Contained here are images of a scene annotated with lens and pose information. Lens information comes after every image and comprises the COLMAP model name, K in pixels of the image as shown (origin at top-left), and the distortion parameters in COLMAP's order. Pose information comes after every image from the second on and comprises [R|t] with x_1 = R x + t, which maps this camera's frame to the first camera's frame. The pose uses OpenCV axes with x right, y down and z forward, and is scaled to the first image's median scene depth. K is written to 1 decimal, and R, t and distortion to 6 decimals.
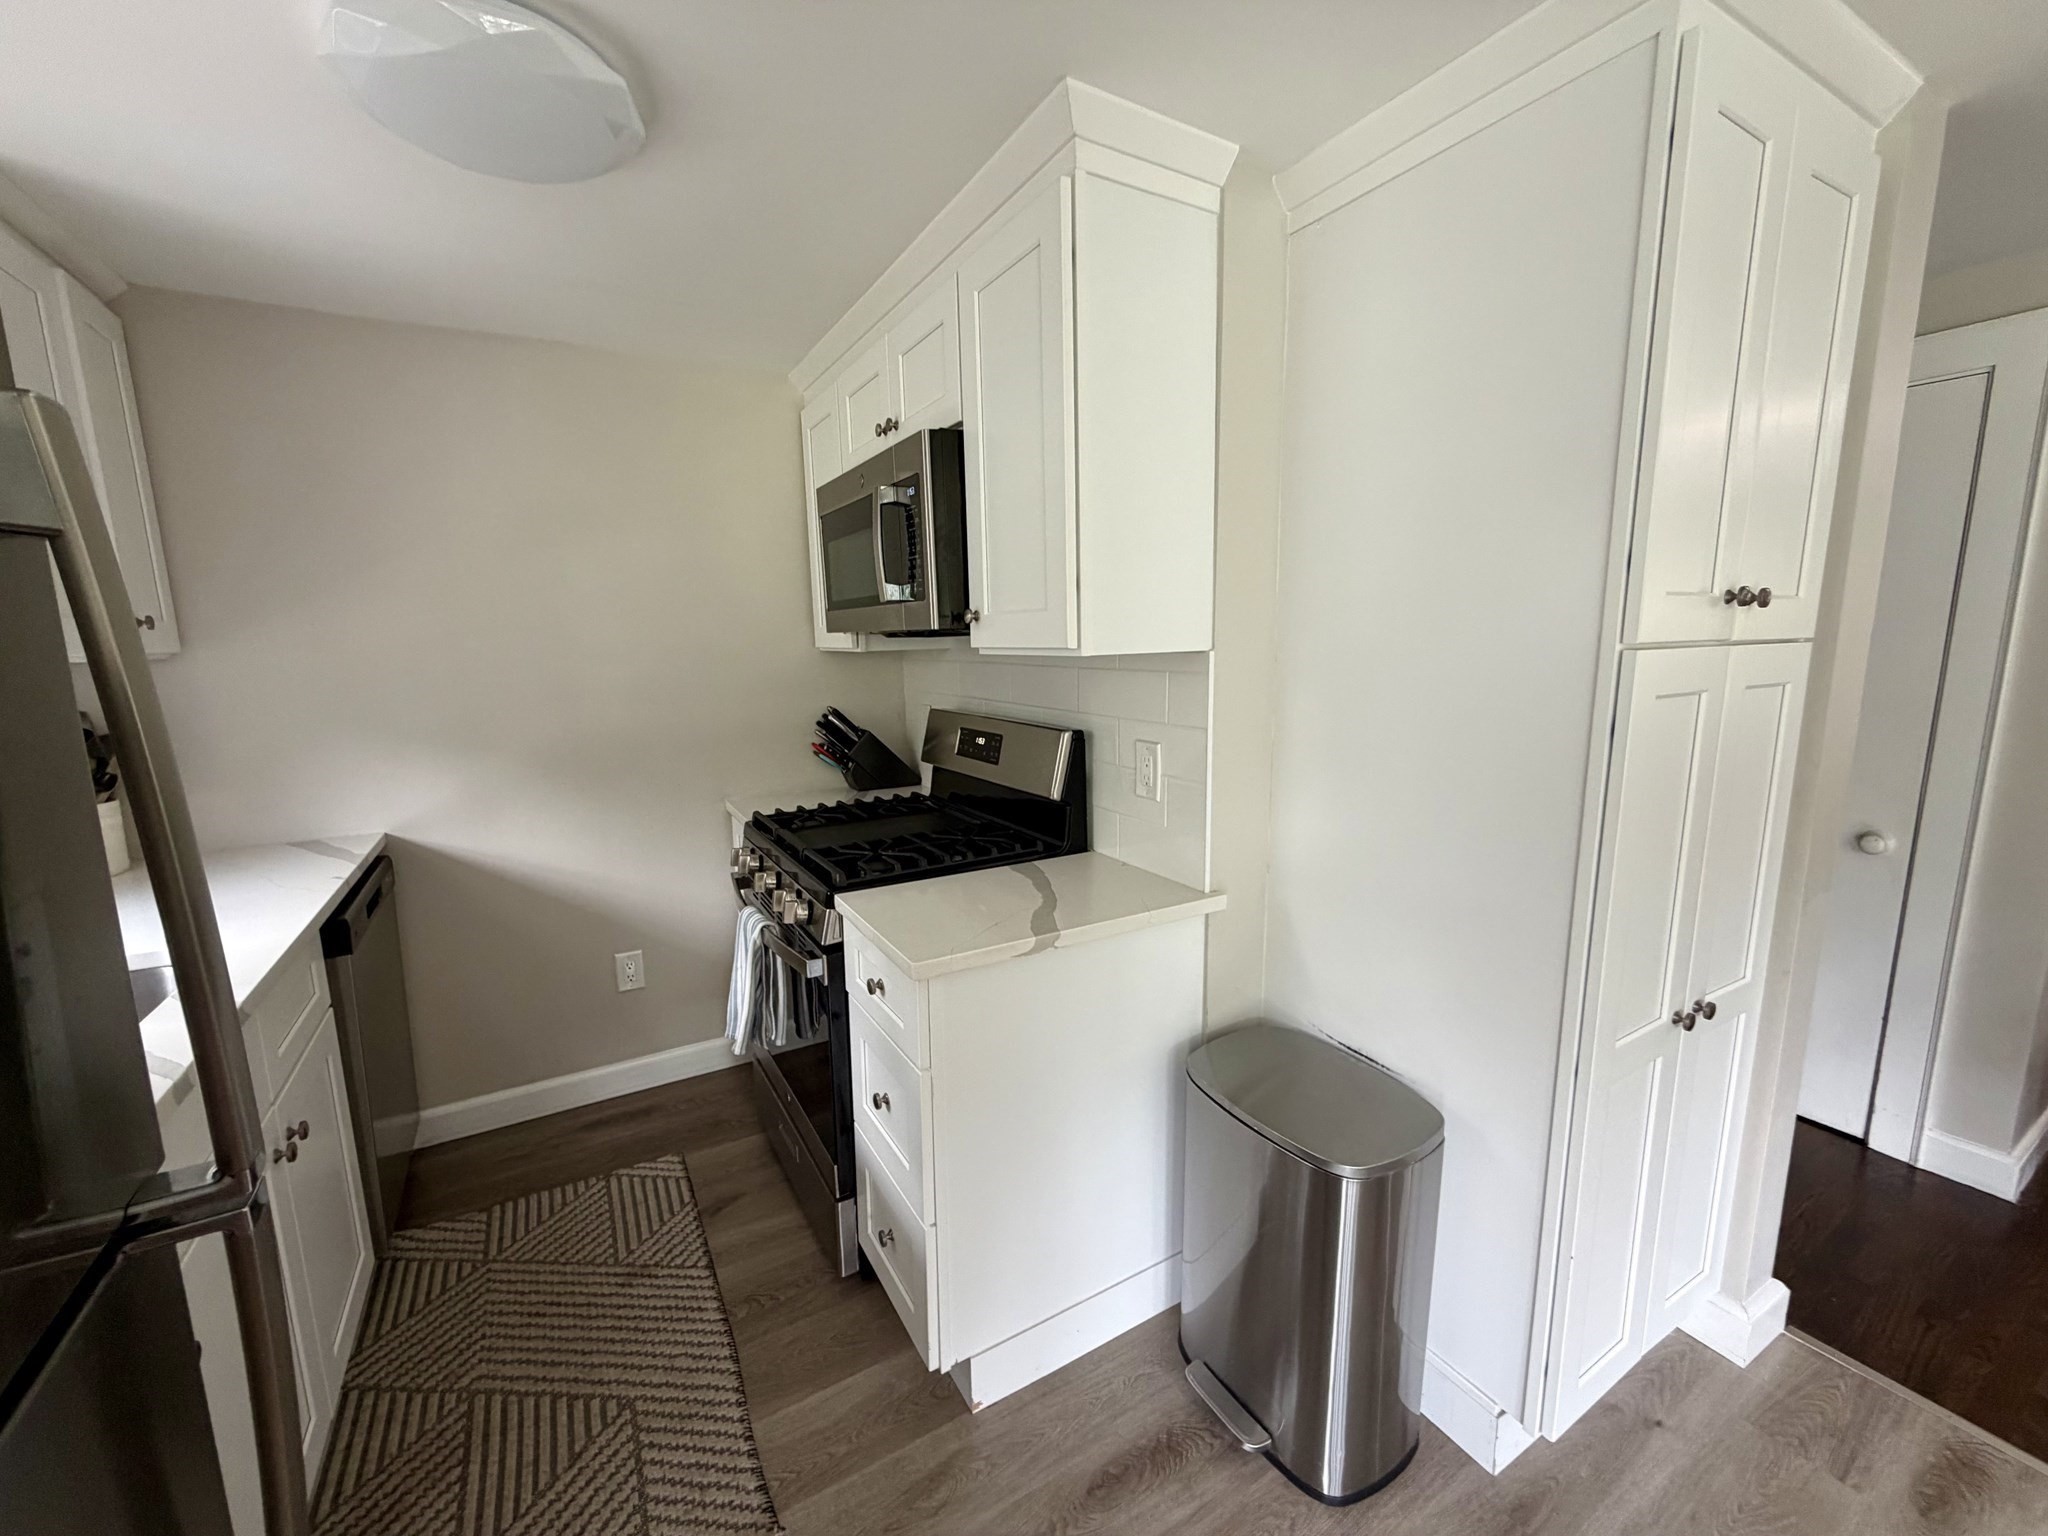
lens RADIAL K [[817.3, 0, 1019.2], [0, 817.3, 771.3], [0, 0, 1]] dist [0.001209, -0.000068]
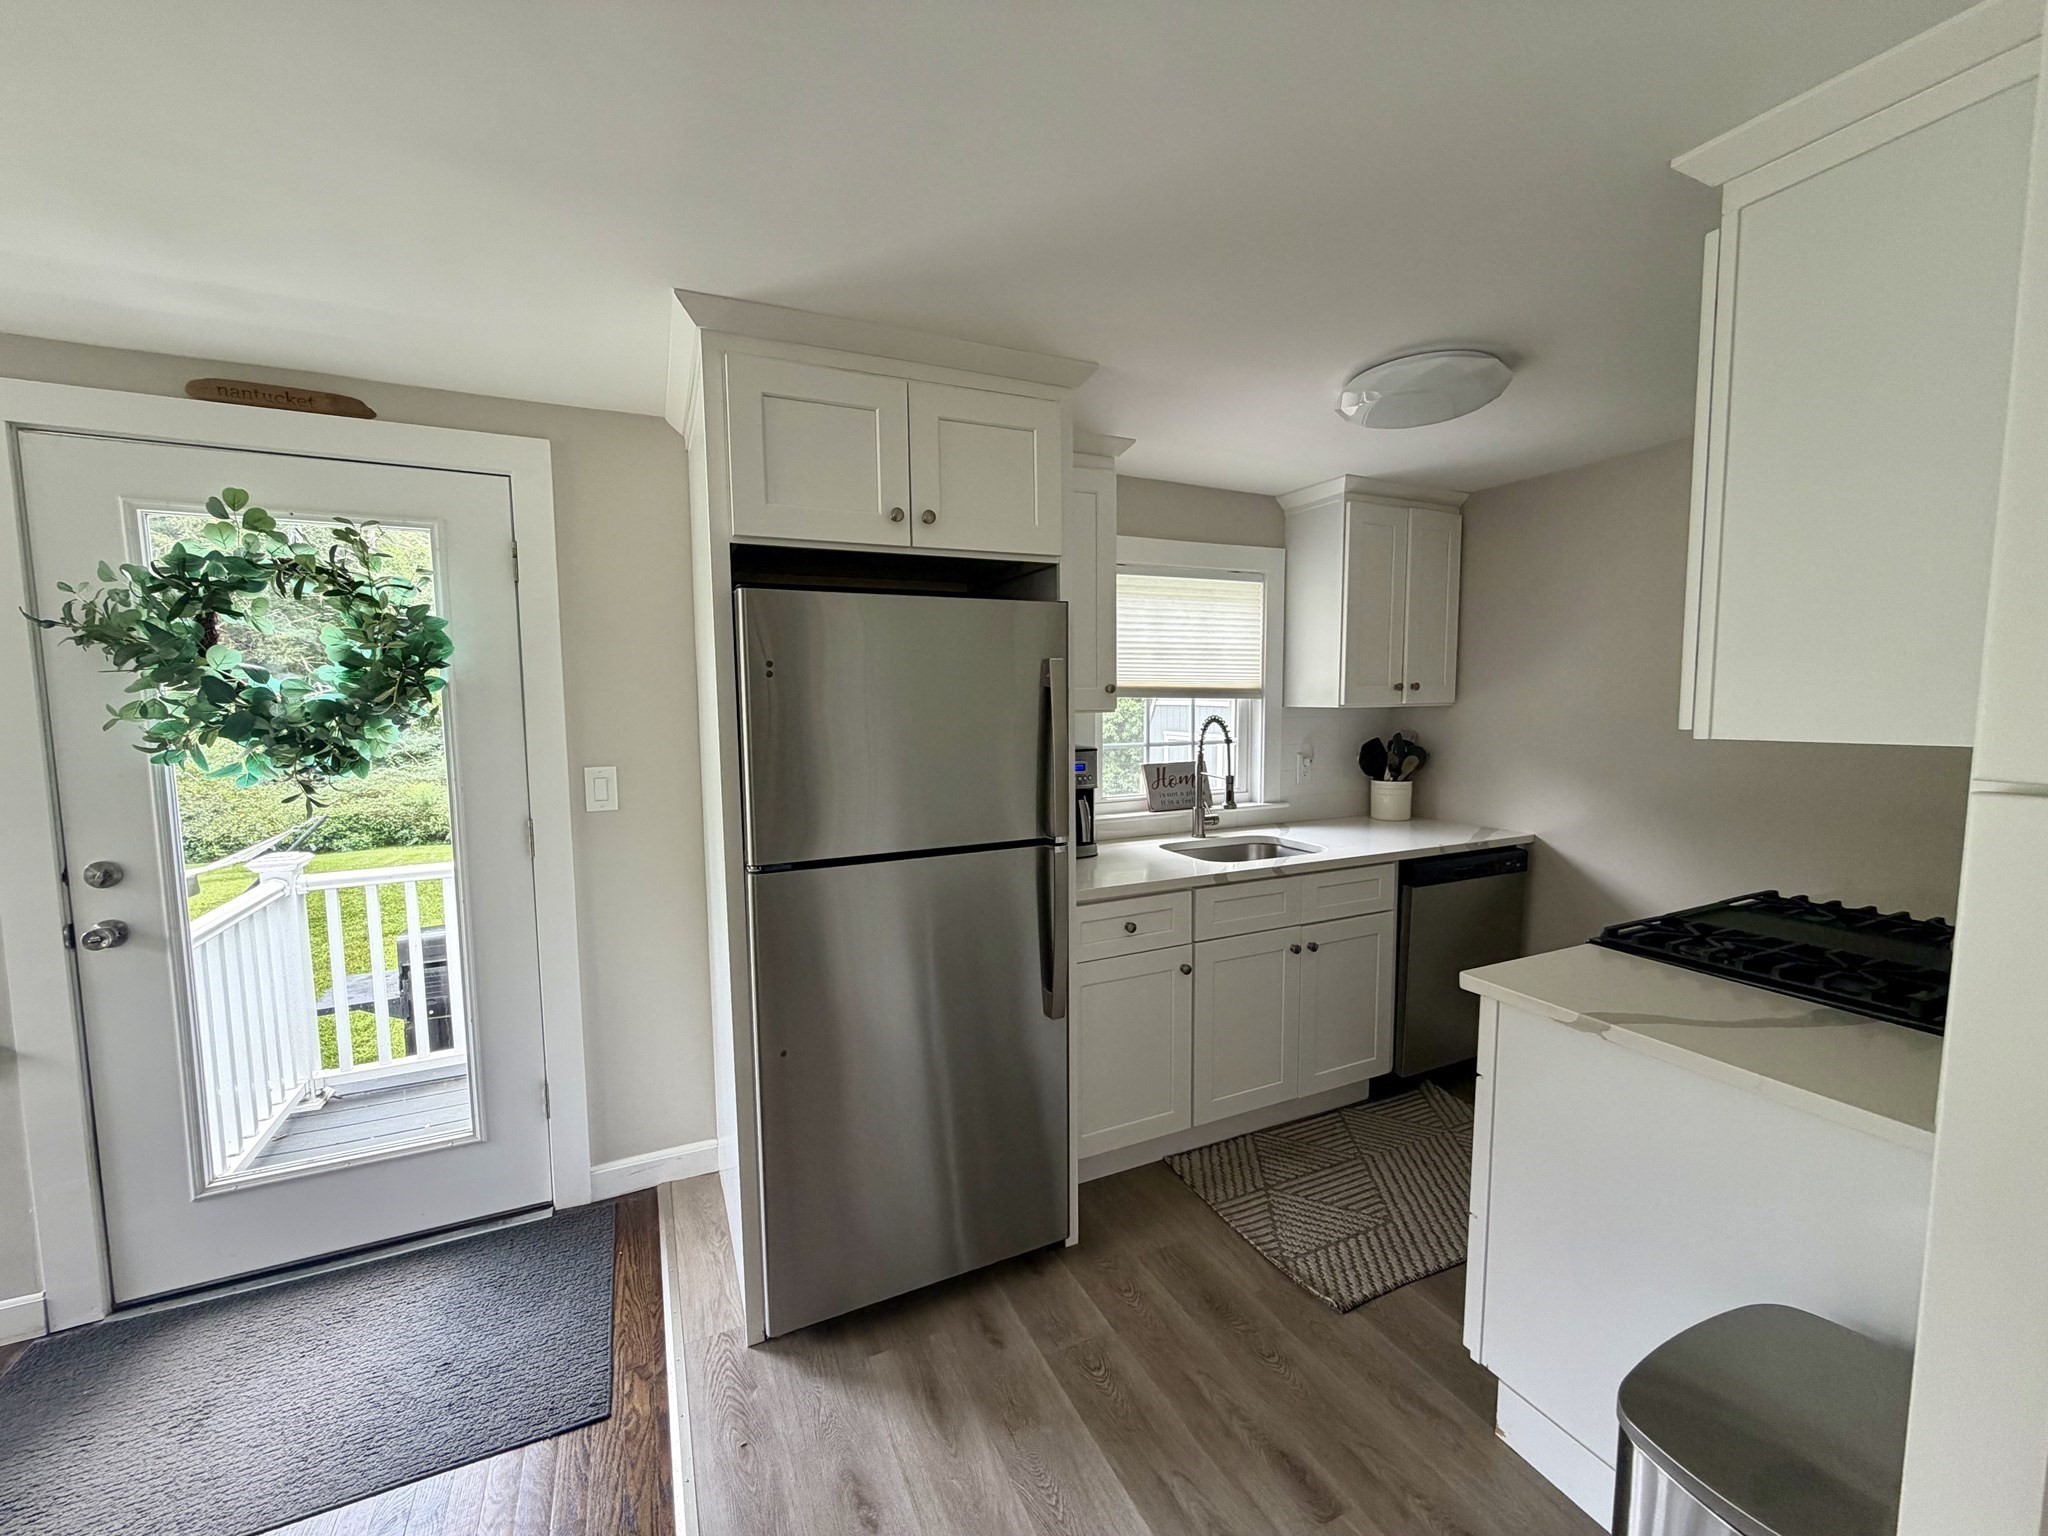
lens RADIAL K [[817.3, 0, 1019.2], [0, 817.3, 771.3], [0, 0, 1]] dist [0.001209, -0.000068]
pose [[-0.087490, 0.109452, -0.990134, 0.988354], [-0.152845, 0.980701, 0.121915, -0.098965], [0.984370, 0.162003, -0.069072, 0.333359]]
